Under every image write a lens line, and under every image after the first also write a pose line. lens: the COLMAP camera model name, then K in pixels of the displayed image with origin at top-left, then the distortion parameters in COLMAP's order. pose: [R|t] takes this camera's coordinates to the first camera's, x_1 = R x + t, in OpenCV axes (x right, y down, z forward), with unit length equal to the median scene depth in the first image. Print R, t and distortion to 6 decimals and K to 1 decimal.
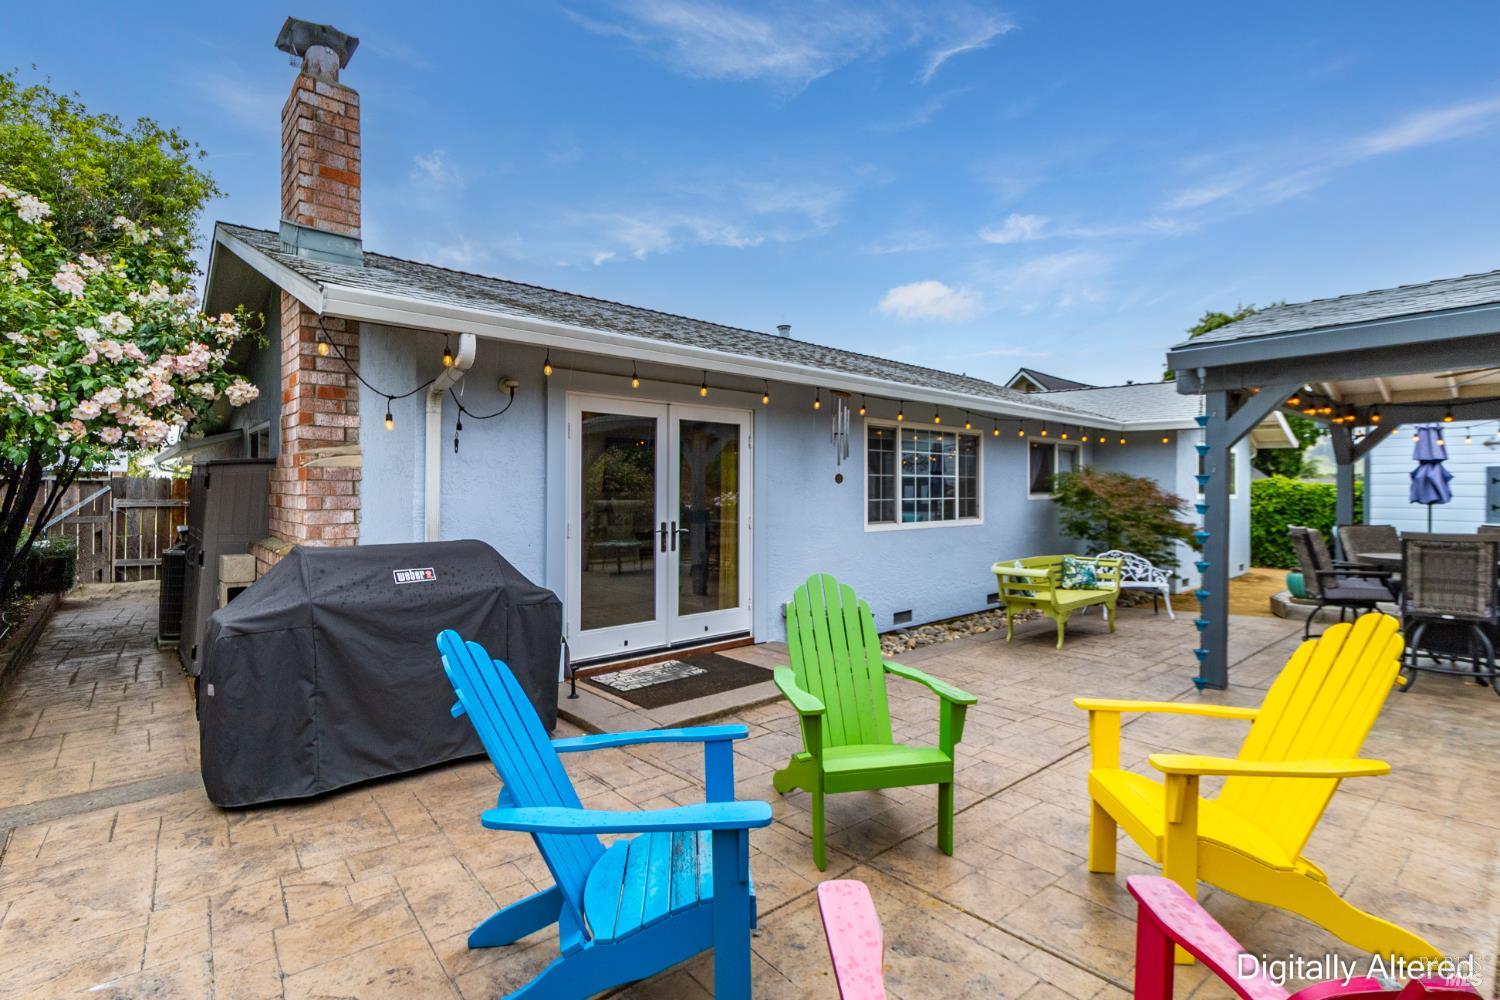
lens RADIAL K [[697.6, 0, 758.3], [0, 697.6, 492.0], [0, 0, 1]] dist [-0.004318, -0.000996]
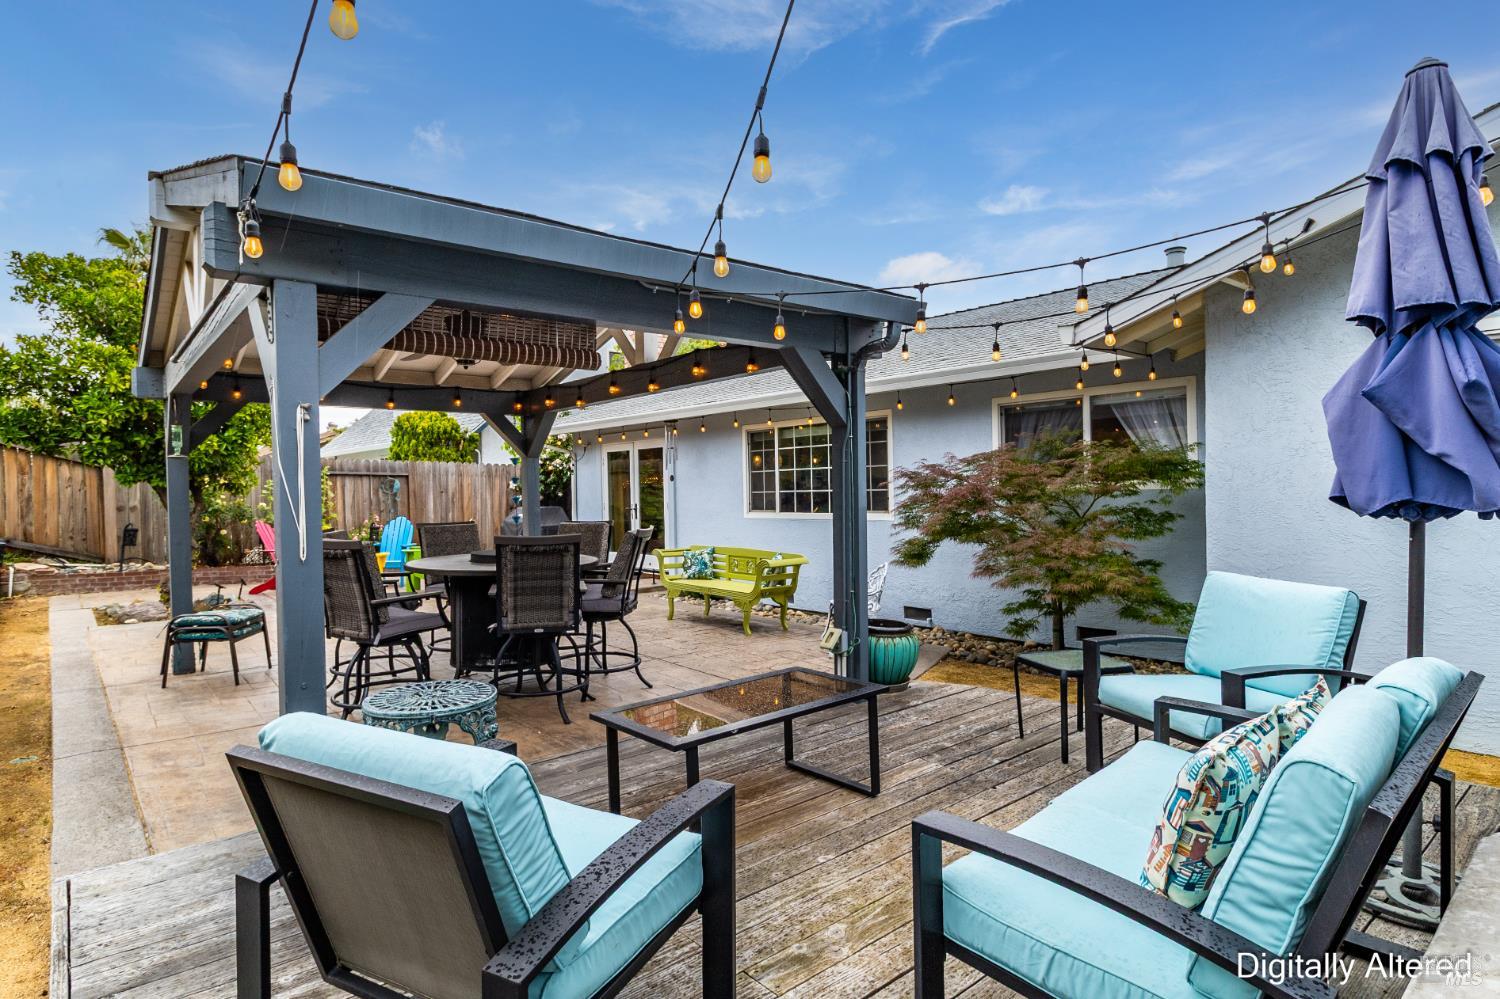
lens RADIAL K [[803.7, 0, 750.0], [0, 803.7, 499.5], [0, 0, 1]] dist [0.002107, 0.000574]
pose [[-0.011677, 0.014407, -0.999828, 2.198212], [0.018637, 0.999726, 0.014188, 0.005989], [0.999758, -0.018468, -0.011942, 1.423253]]
